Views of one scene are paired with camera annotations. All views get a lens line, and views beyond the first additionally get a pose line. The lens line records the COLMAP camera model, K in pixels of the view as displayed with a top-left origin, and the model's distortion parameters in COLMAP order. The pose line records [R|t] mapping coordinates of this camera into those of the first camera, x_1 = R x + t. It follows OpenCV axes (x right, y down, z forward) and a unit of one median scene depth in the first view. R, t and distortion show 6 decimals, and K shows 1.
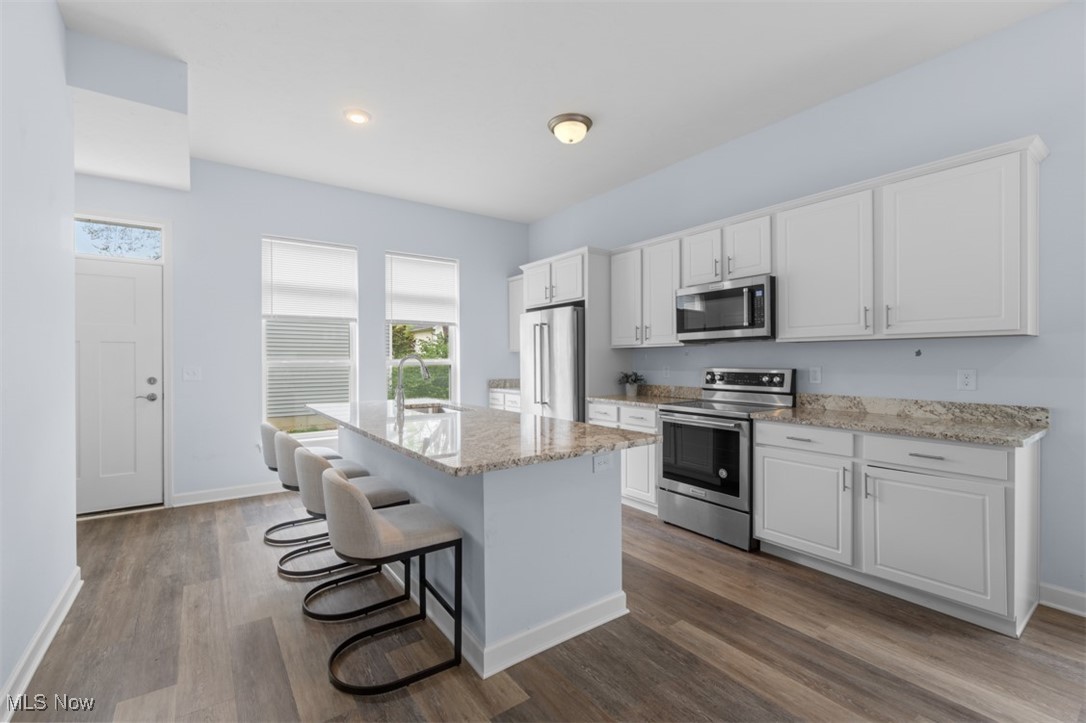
lens RADIAL K [[469.5, 0, 543.1], [0, 469.5, 355.3], [0, 0, 1]] dist [-0.001999, -0.000146]
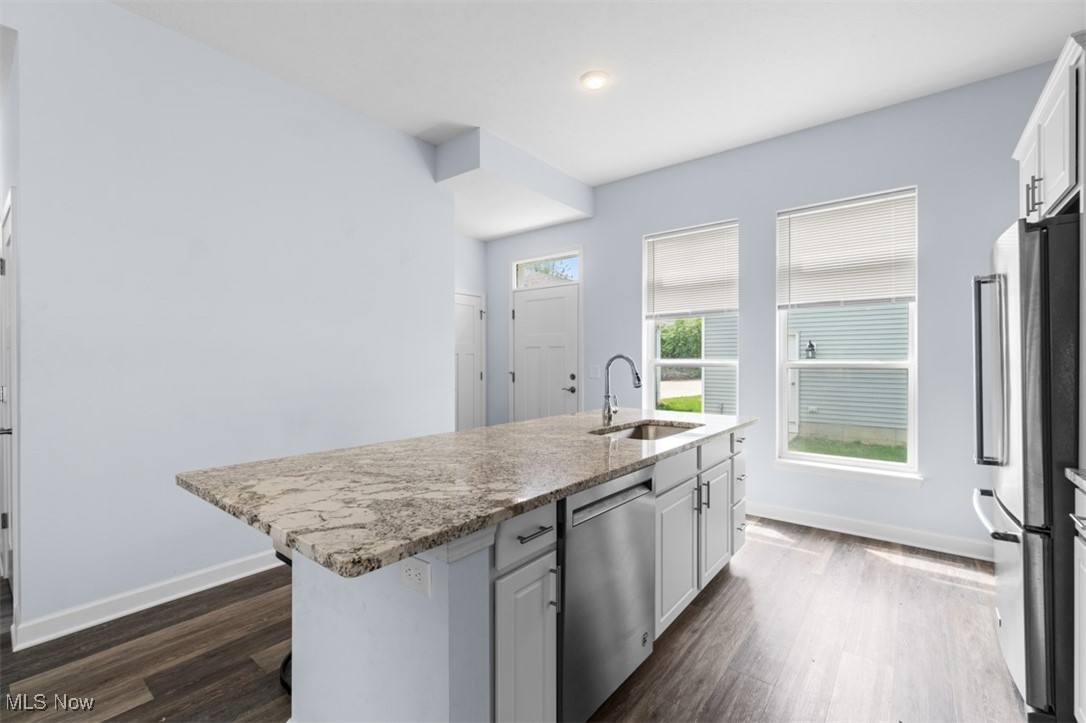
lens RADIAL K [[469.5, 0, 543.1], [0, 469.5, 355.3], [0, 0, 1]] dist [-0.001999, -0.000146]
pose [[0.265883, -0.010616, -0.963947, 0.365290], [0.005575, 0.999940, -0.009475, 0.007904], [0.963989, -0.002855, 0.265926, 0.586093]]
